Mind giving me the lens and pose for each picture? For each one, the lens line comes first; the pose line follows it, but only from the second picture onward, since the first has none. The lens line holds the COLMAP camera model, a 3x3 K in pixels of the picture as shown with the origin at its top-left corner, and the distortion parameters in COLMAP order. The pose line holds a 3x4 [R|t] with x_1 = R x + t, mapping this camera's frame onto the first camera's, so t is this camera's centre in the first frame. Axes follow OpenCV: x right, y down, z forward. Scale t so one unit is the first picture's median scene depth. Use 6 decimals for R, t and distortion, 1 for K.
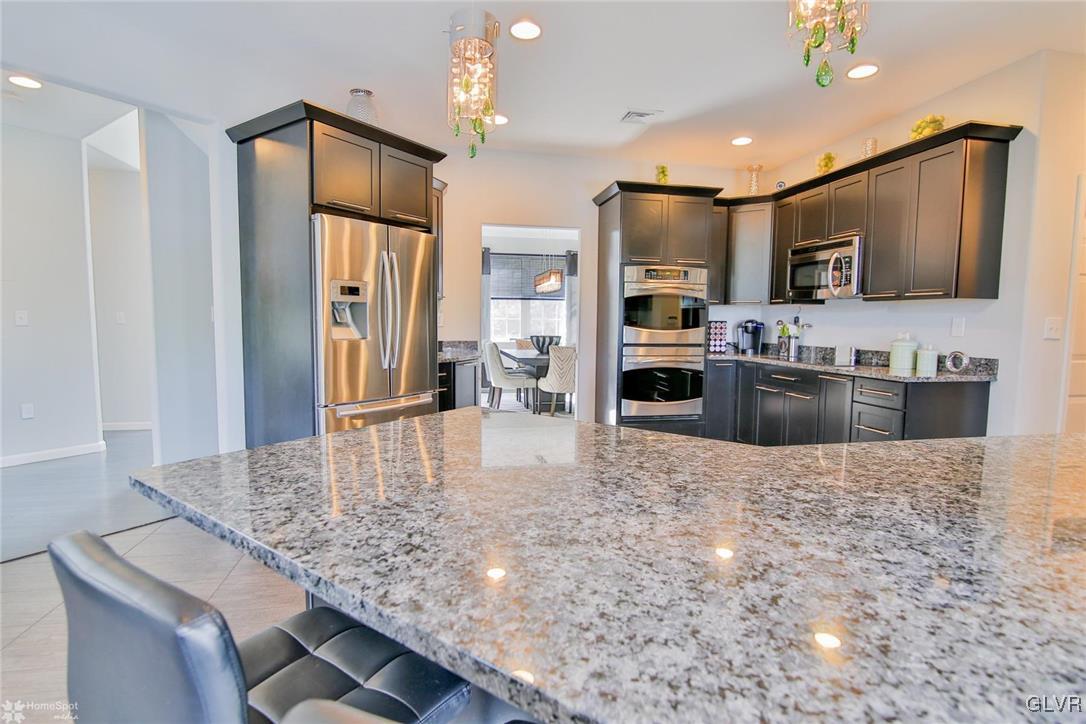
lens RADIAL K [[529.1, 0, 535.9], [0, 529.1, 364.8], [0, 0, 1]] dist [-0.018436, -0.000530]
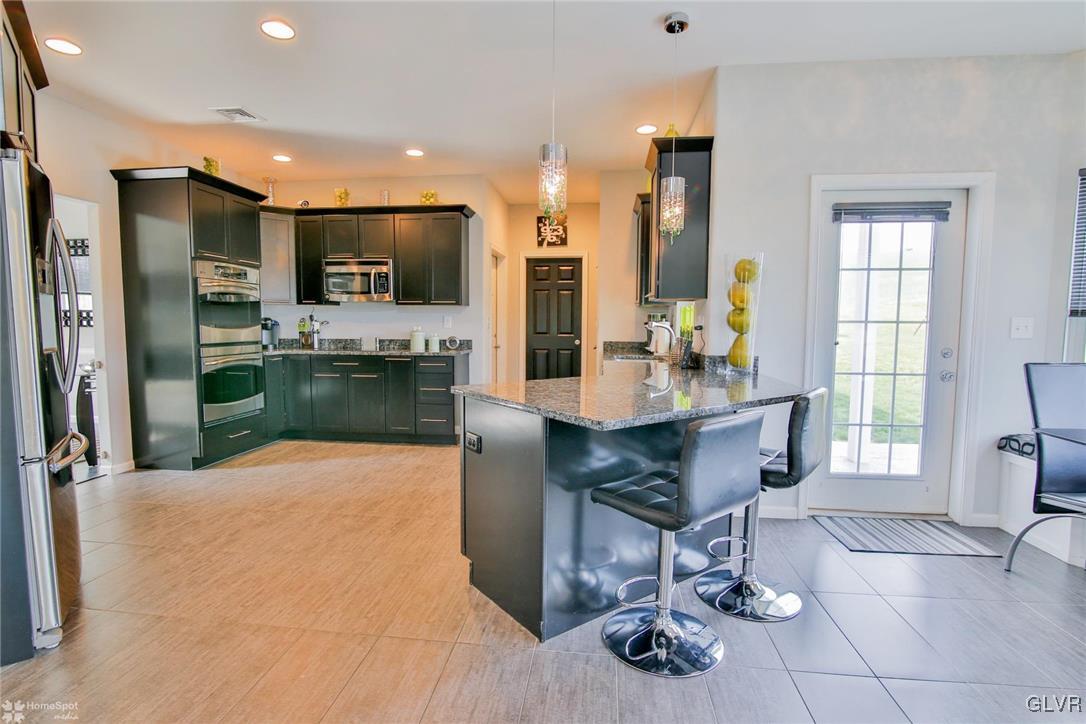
lens RADIAL K [[529.1, 0, 535.9], [0, 529.1, 364.8], [0, 0, 1]] dist [-0.018436, -0.000530]
pose [[0.321136, -0.084784, 0.943230, -0.515933], [0.078968, 0.994913, 0.062544, -0.014881], [-0.943735, 0.054400, 0.326198, 0.146707]]
